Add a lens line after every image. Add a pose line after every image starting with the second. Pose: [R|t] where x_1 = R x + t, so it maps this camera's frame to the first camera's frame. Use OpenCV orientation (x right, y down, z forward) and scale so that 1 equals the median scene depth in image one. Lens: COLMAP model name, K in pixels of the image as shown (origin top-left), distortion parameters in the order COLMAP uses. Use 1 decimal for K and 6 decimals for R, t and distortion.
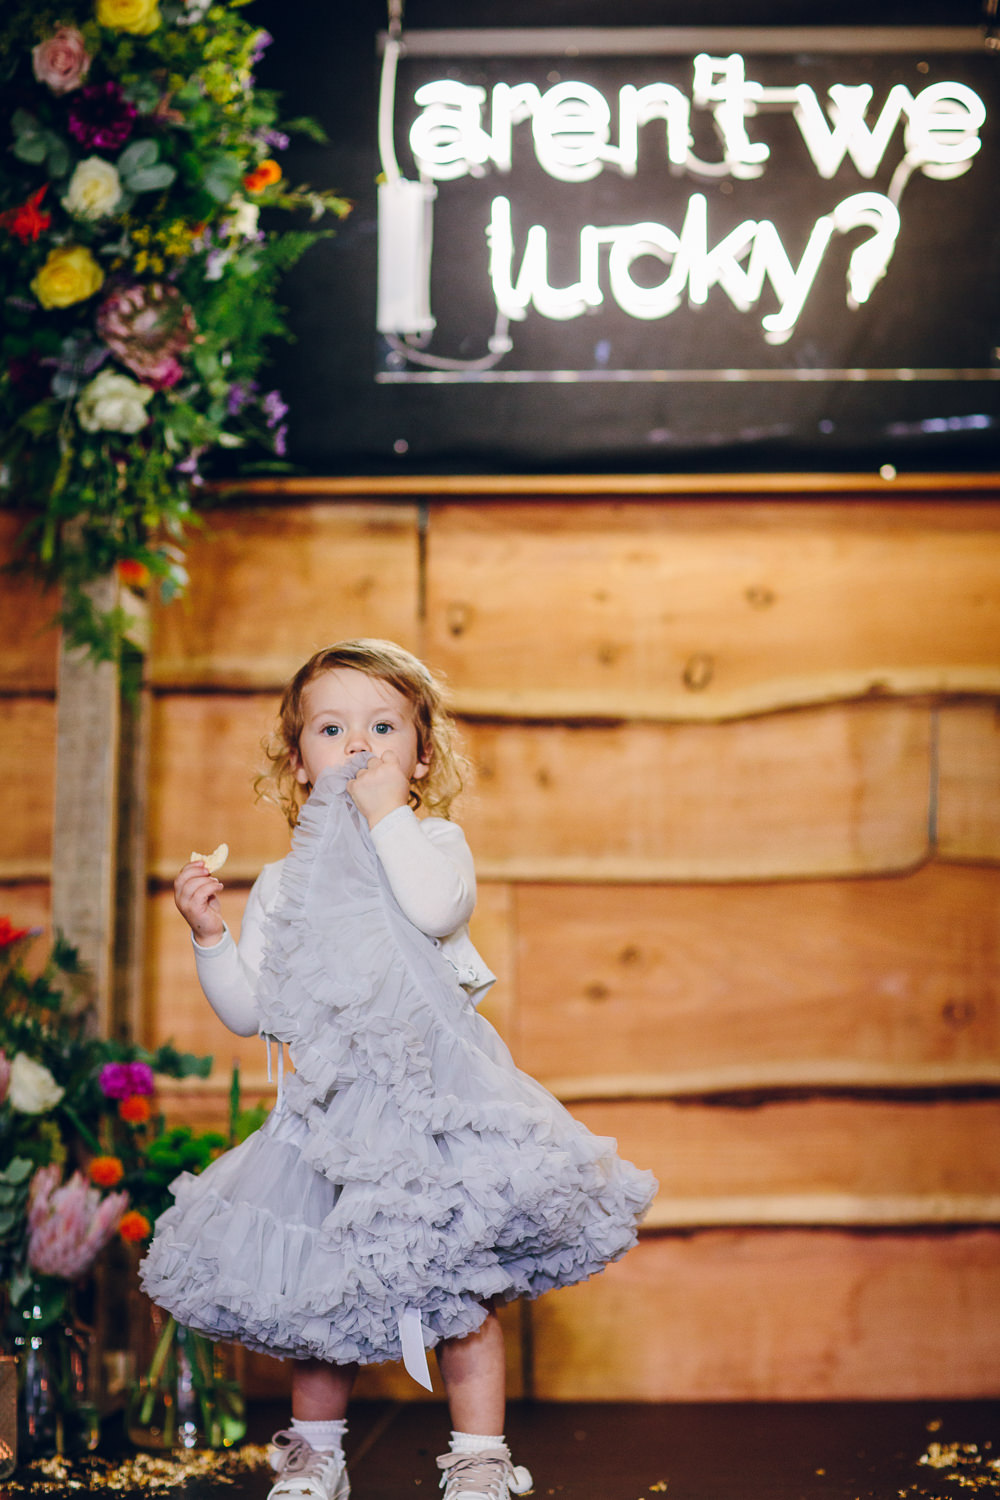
lens RADIAL K [[3755.8, 0, 500.0], [0, 3755.8, 750.0], [0, 0, 1]] dist [-0.074510, -0.916712]
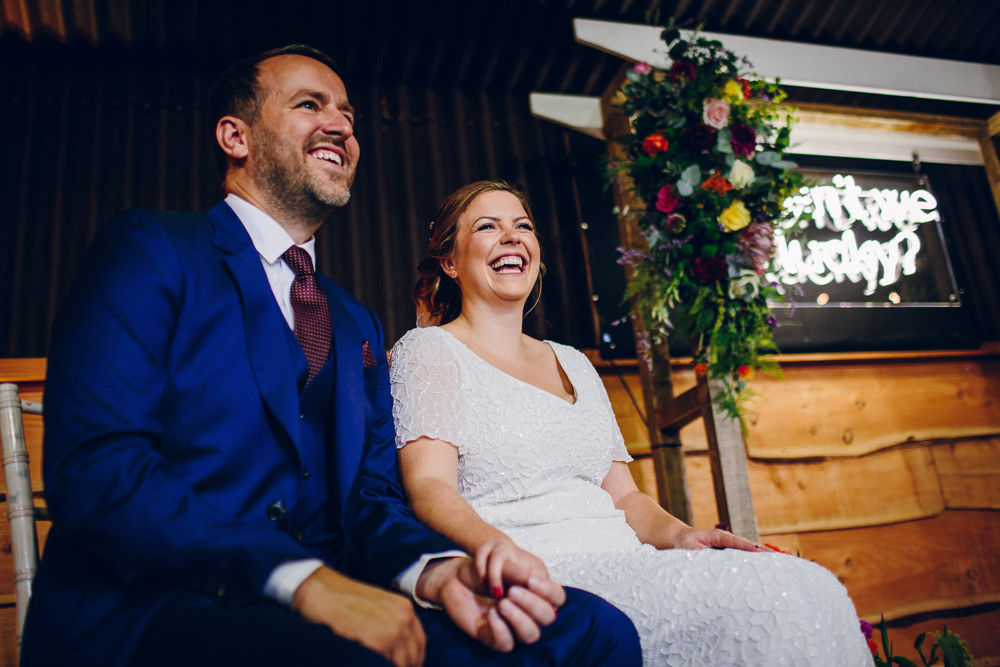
lens RADIAL K [[958.7, 0, 500.0], [0, 958.7, 333.5], [0, 0, 1]] dist [-0.107611, 0.131795]
pose [[0.940750, -0.000189, 0.339100, -0.385337], [0.079937, 0.971941, -0.221224, 0.033242], [-0.329543, 0.235224, 0.914369, 0.573530]]
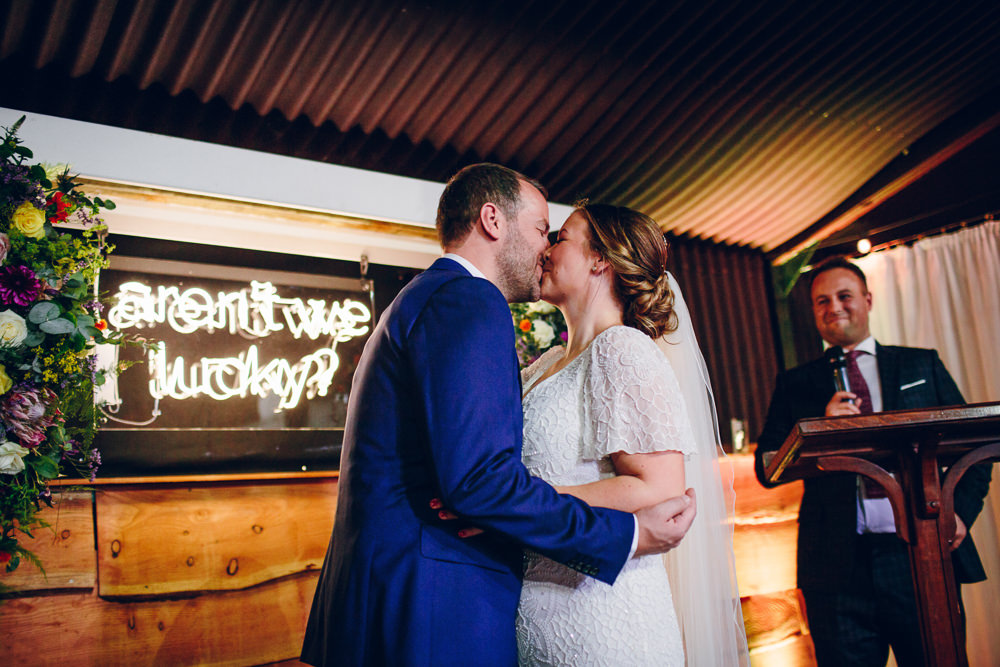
lens RADIAL K [[958.7, 0, 500.0], [0, 958.7, 333.5], [0, 0, 1]] dist [-0.107611, 0.131795]
pose [[0.780745, 0.062781, 0.621688, -0.188553], [0.028277, 0.990370, -0.135525, -0.082379], [-0.624210, 0.123390, 0.771451, 0.524512]]
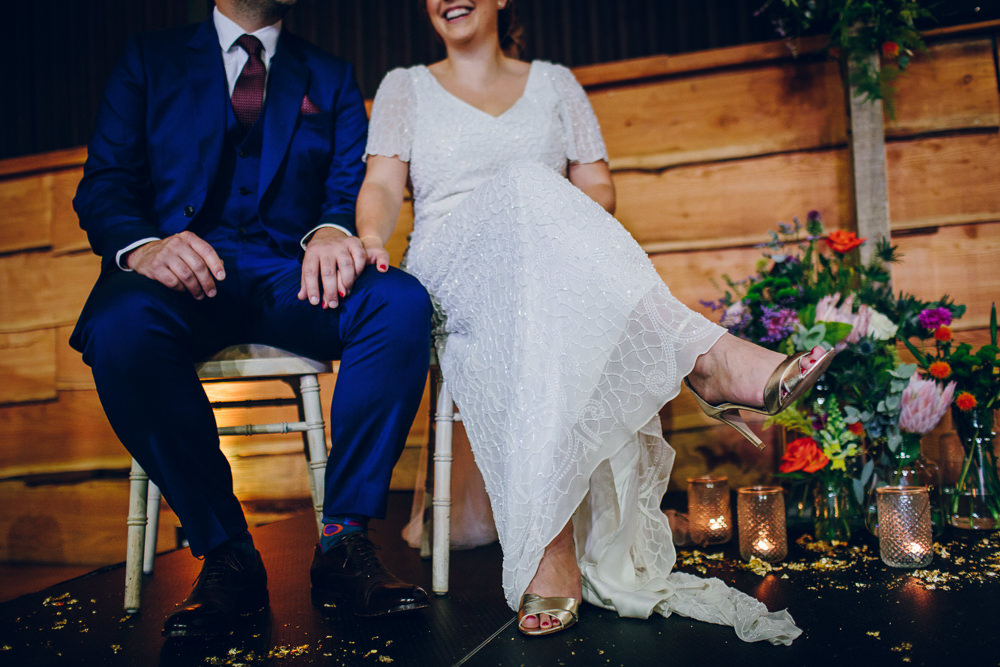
lens RADIAL K [[958.7, 0, 500.0], [0, 958.7, 333.5], [0, 0, 1]] dist [-0.107611, 0.131795]
pose [[0.957988, -0.065158, -0.279309, -0.160140], [0.079630, 0.995990, 0.040769, 0.057378], [0.275533, -0.061298, 0.959335, 0.491161]]
